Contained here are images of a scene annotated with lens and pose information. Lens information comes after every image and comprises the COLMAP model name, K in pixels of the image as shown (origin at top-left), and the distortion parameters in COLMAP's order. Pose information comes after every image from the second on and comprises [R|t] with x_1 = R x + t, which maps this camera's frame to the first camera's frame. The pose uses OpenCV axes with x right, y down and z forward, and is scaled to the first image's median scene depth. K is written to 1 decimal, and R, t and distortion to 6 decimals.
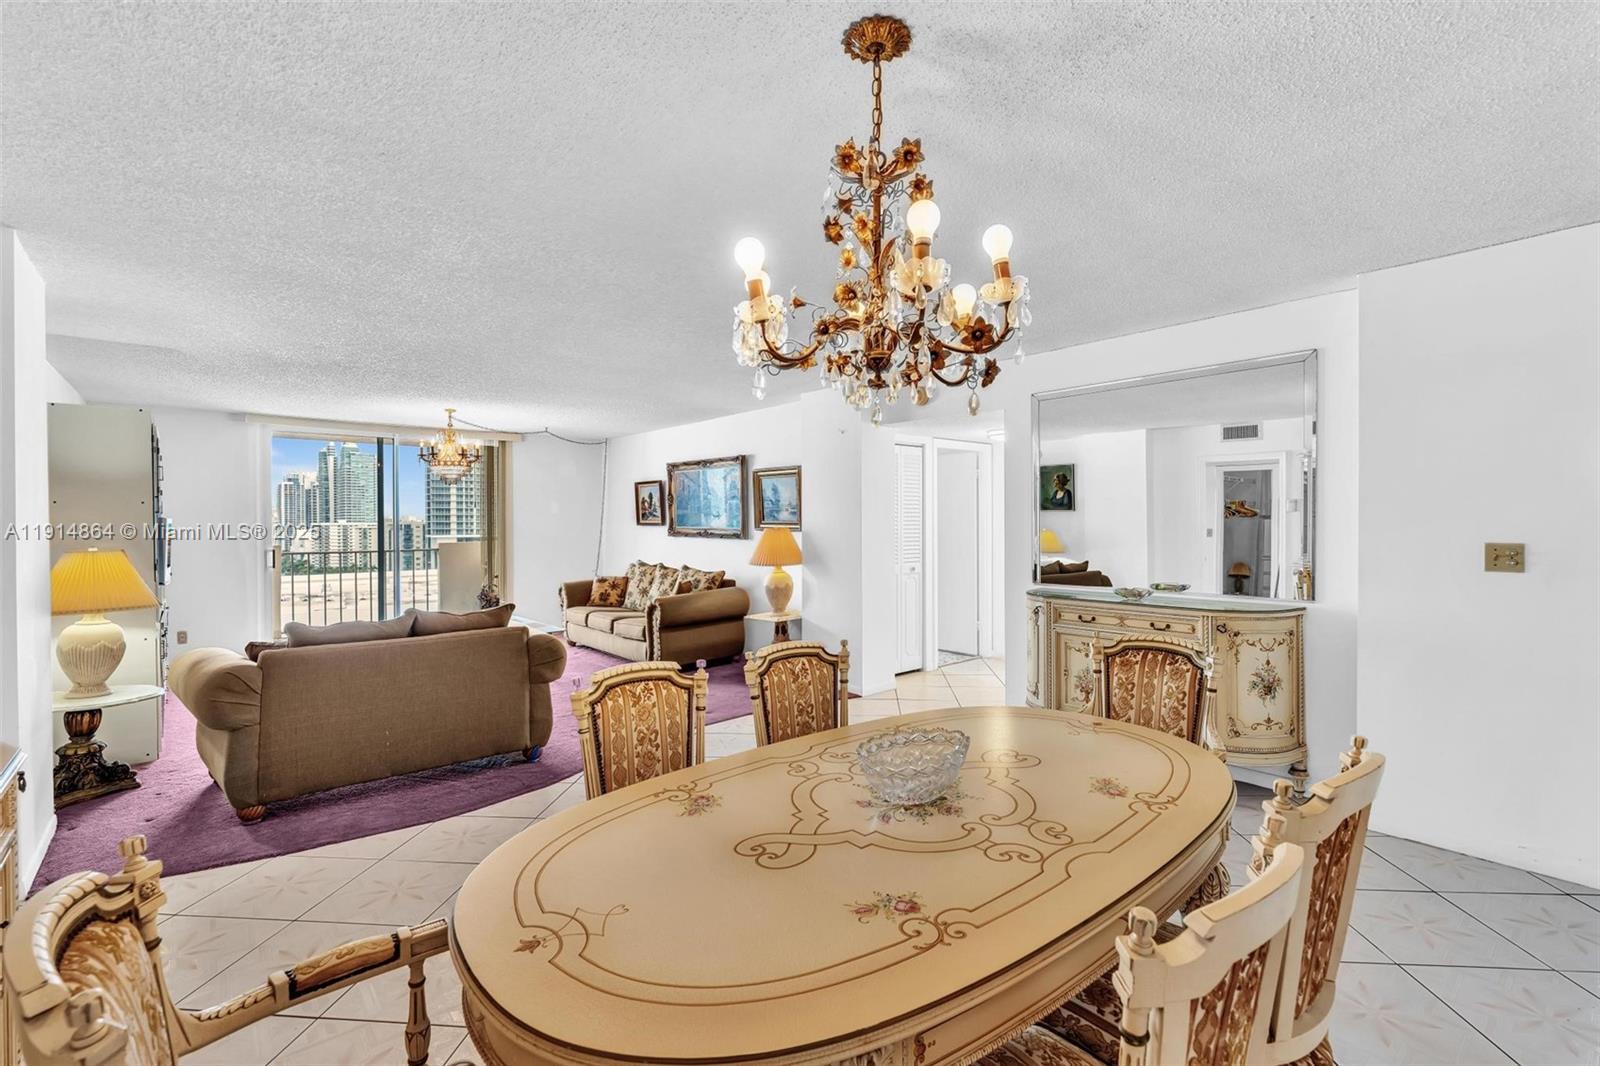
lens RADIAL K [[712.6, 0, 800.9], [0, 712.6, 526.2], [0, 0, 1]] dist [-0.007551, 0.003346]
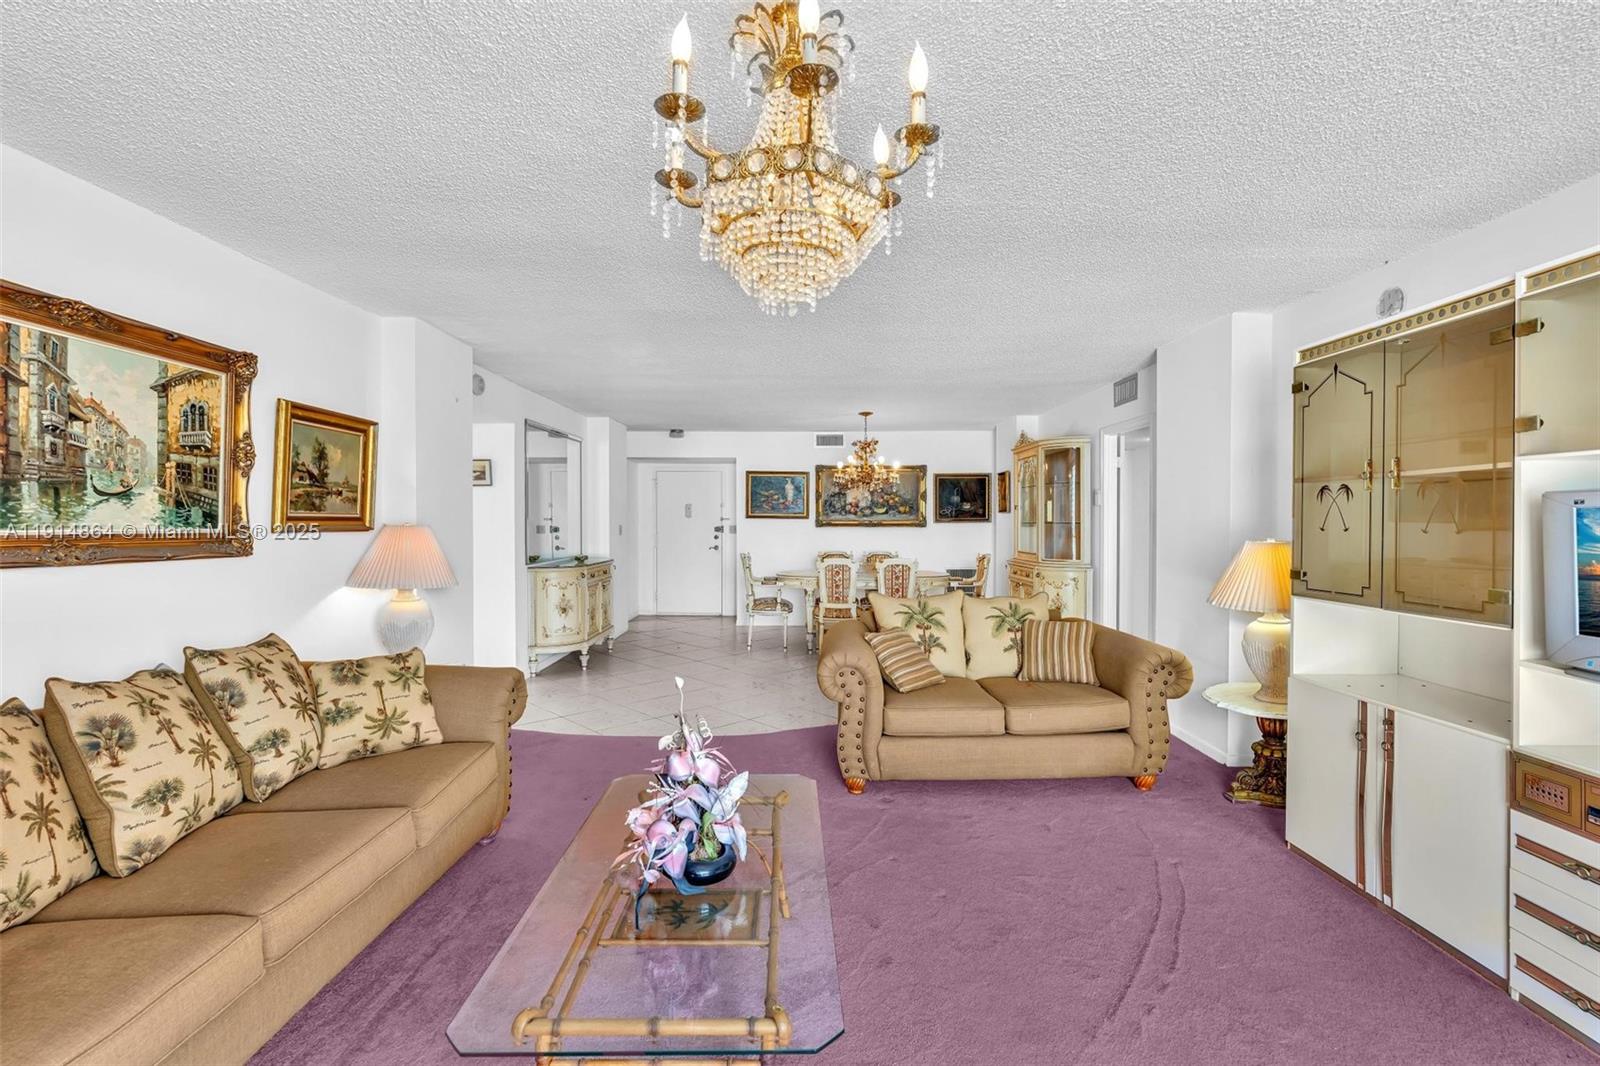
lens RADIAL K [[712.6, 0, 800.9], [0, 712.6, 526.2], [0, 0, 1]] dist [-0.007551, 0.003346]
pose [[-0.759654, -0.001049, 0.650327, -0.630982], [0.009538, 0.999873, 0.012754, -0.001220], [-0.650258, 0.015892, -0.759547, 1.165320]]
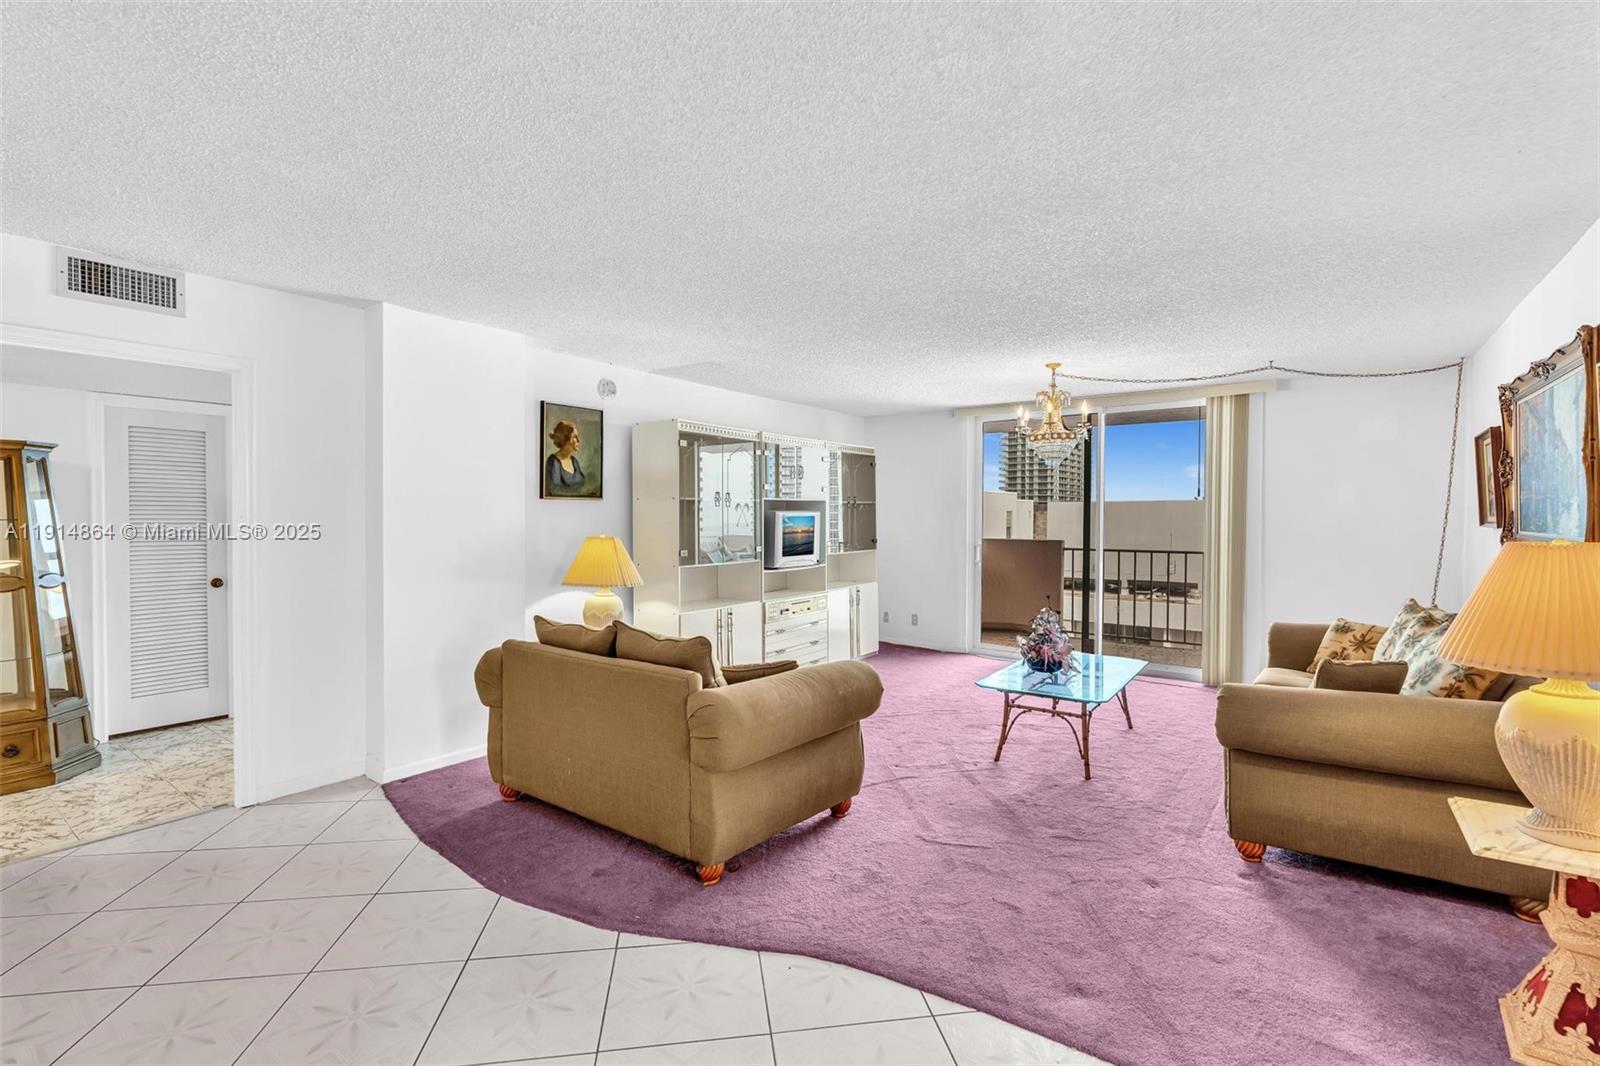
lens RADIAL K [[712.6, 0, 800.9], [0, 712.6, 526.2], [0, 0, 1]] dist [-0.007551, 0.003346]
pose [[0.225317, 0.019549, -0.974089, 0.171925], [-0.011707, 0.999781, 0.017357, -0.005675], [0.974215, 0.007493, 0.225496, 0.587746]]
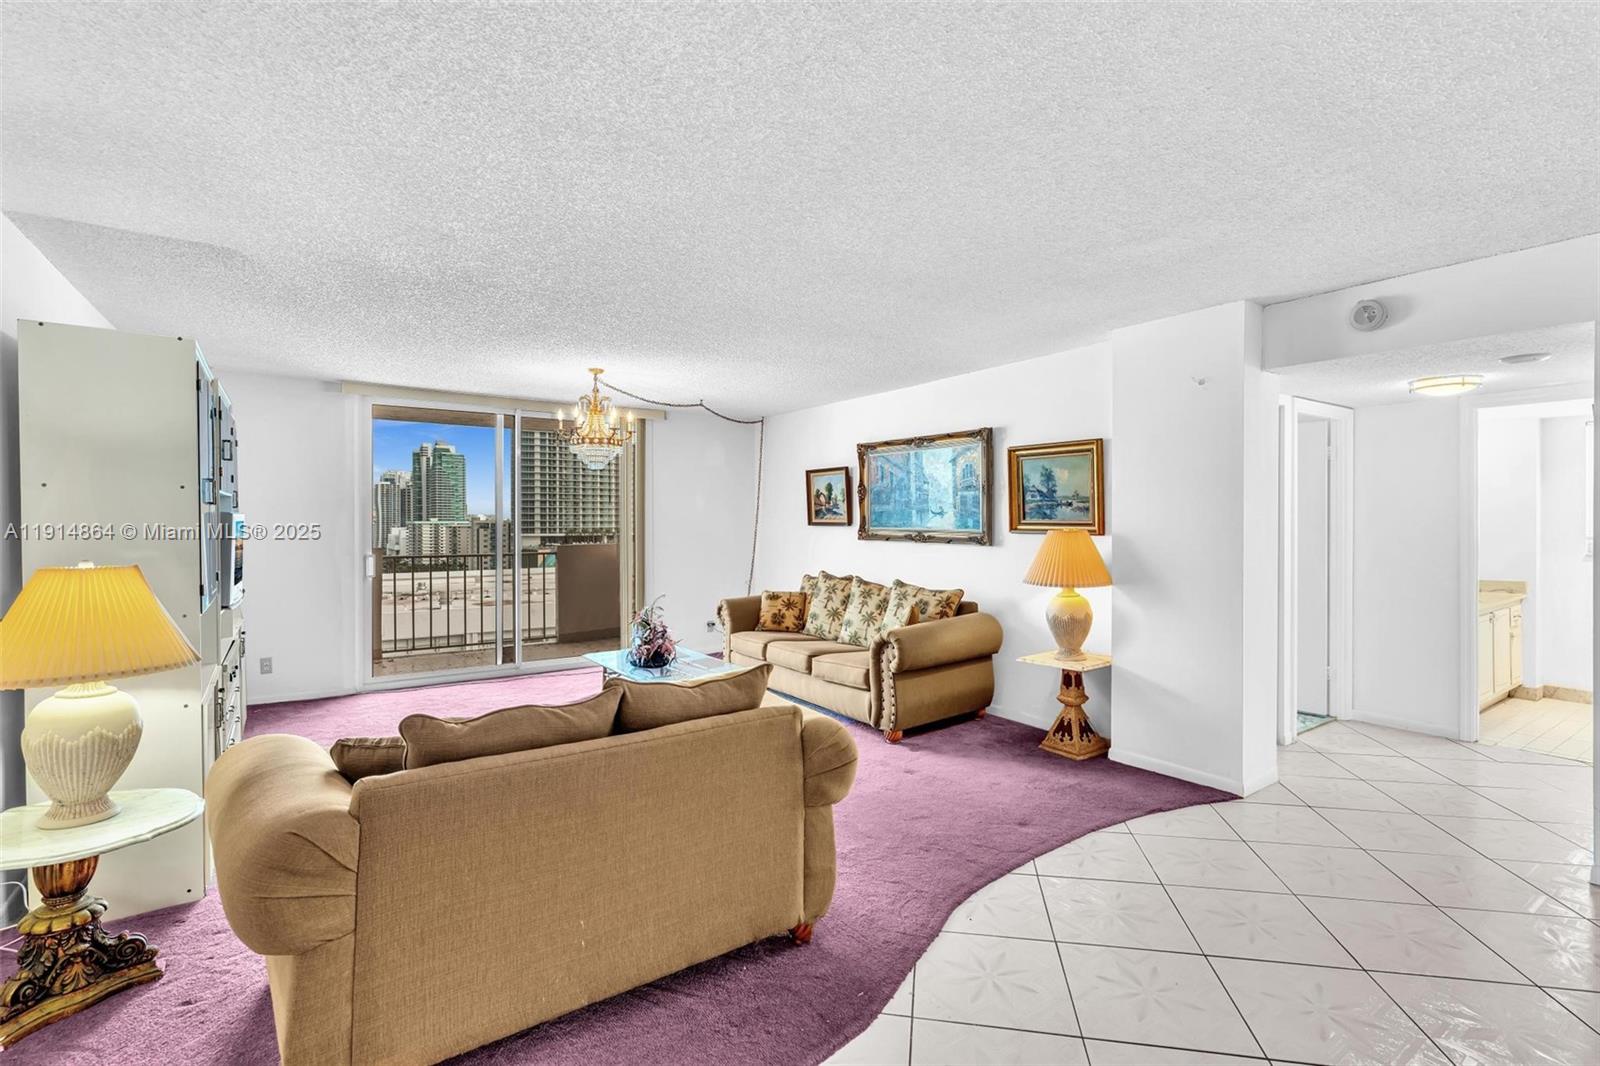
lens RADIAL K [[730.8, 0, 799.7], [0, 730.8, 526.9], [0, 0, 1]] dist [-0.004187, 0.001431]
pose [[0.994141, 0.004111, -0.108016, -0.200156], [-0.004015, 0.999991, 0.001111, -0.000564], [0.108019, -0.000671, 0.994149, 0.264560]]
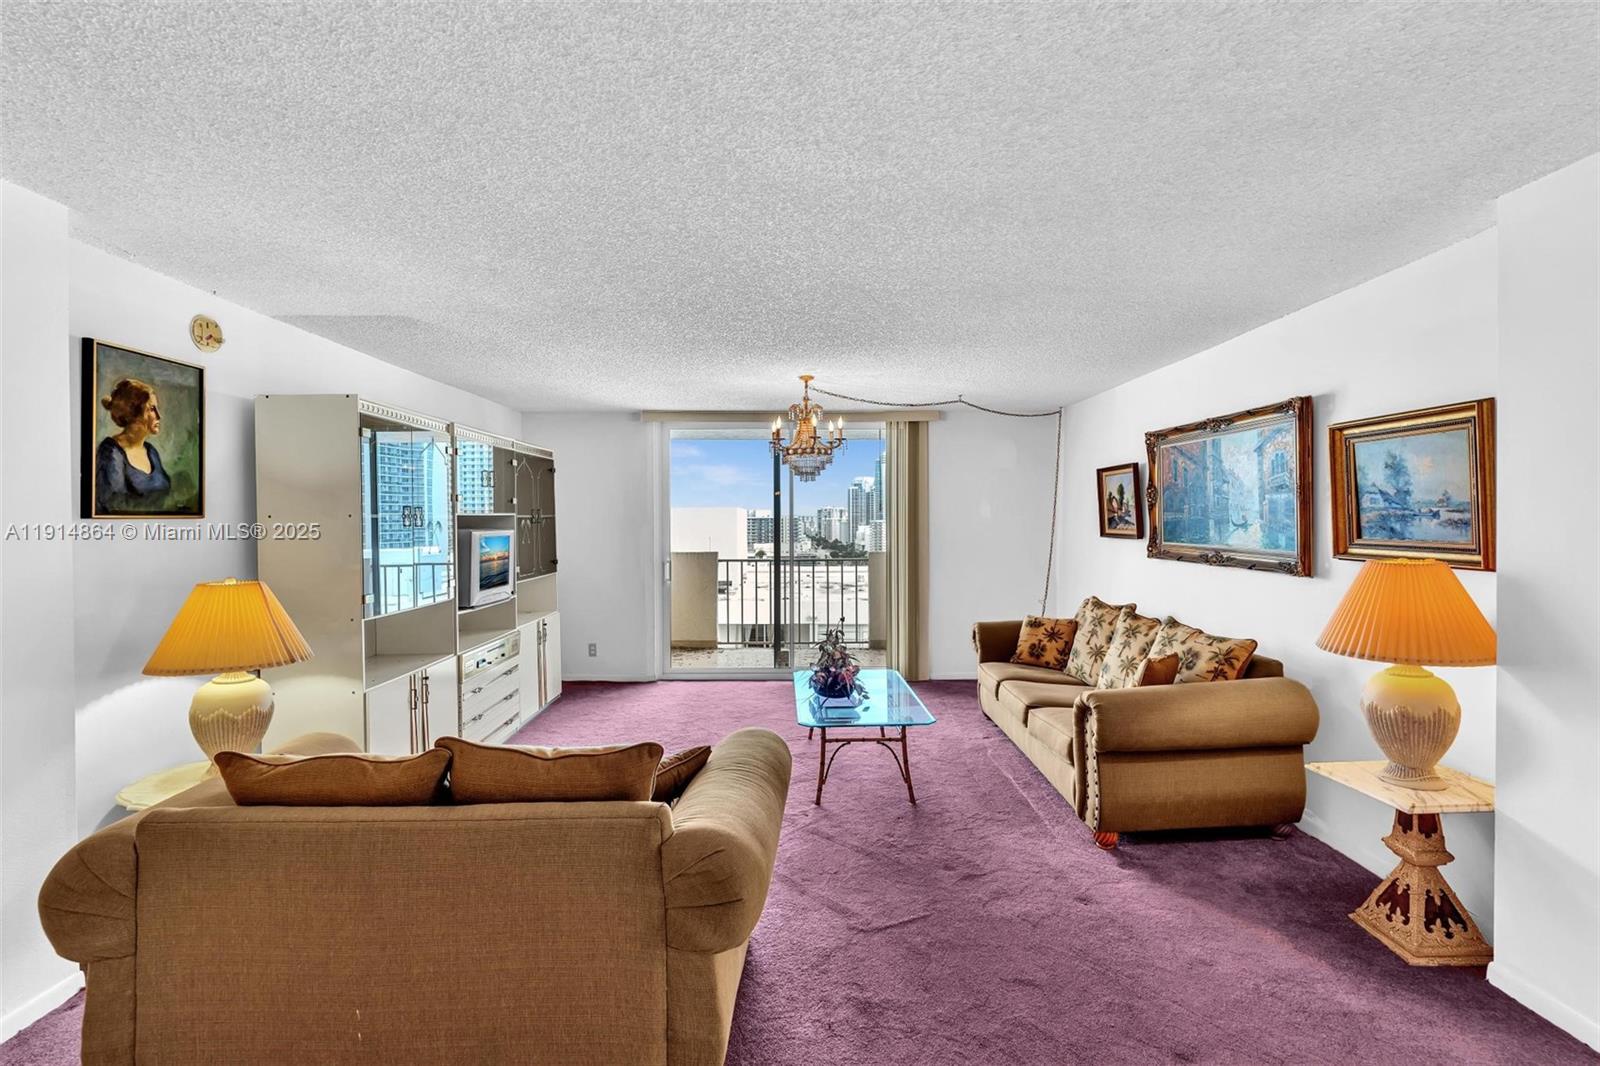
lens RADIAL K [[712.6, 0, 800.9], [0, 712.6, 526.2], [0, 0, 1]] dist [-0.007551, 0.003346]
pose [[0.764083, 0.005801, -0.645092, -0.034169], [-0.003435, 0.999982, 0.004924, -0.016800], [0.645109, -0.001546, 0.764089, 0.454121]]
